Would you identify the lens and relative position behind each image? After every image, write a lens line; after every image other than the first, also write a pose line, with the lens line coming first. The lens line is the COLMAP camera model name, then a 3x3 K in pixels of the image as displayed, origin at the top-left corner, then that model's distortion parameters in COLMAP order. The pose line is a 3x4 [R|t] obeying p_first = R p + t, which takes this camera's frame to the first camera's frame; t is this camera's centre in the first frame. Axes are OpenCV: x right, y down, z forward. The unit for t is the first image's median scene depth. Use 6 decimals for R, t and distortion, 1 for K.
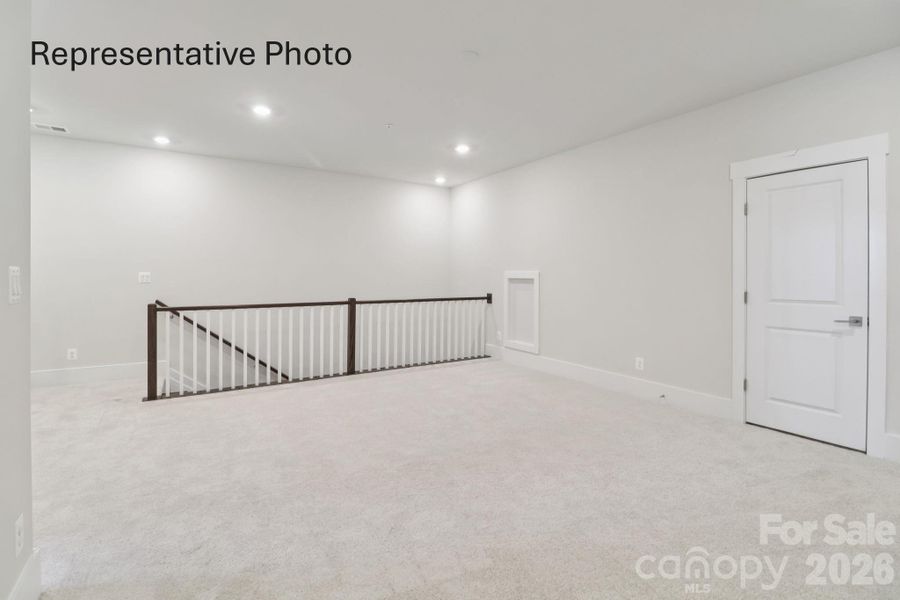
lens RADIAL K [[420.8, 0, 458.2], [0, 420.8, 277.0], [0, 0, 1]] dist [-0.006735, -0.005732]
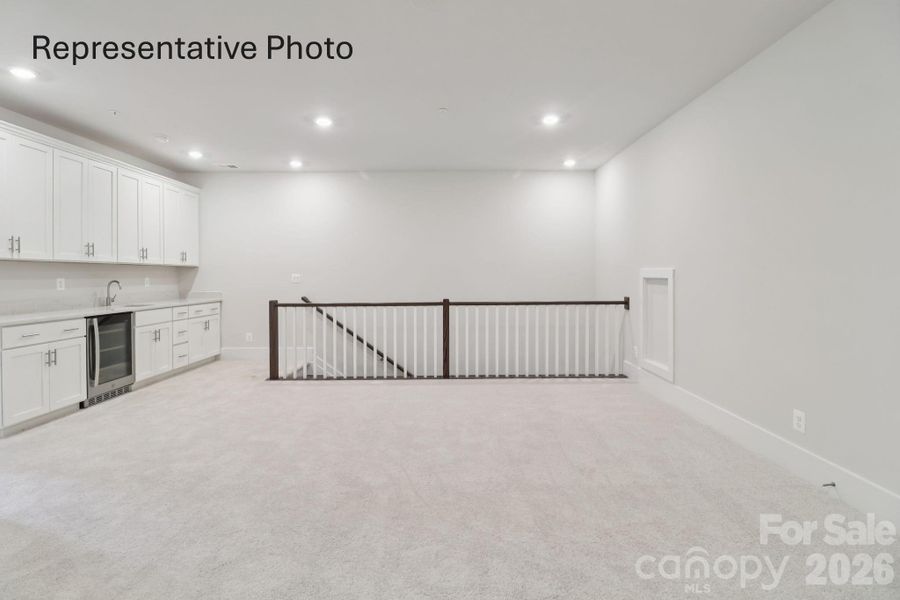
lens RADIAL K [[420.8, 0, 465.9], [0, 420.8, 276.0], [0, 0, 1]] dist [-0.006735, -0.005732]
pose [[0.844796, -0.007483, -0.535036, 0.295194], [0.006490, 0.999972, -0.003738, 0.001422], [0.535049, -0.000315, 0.844821, 0.211384]]
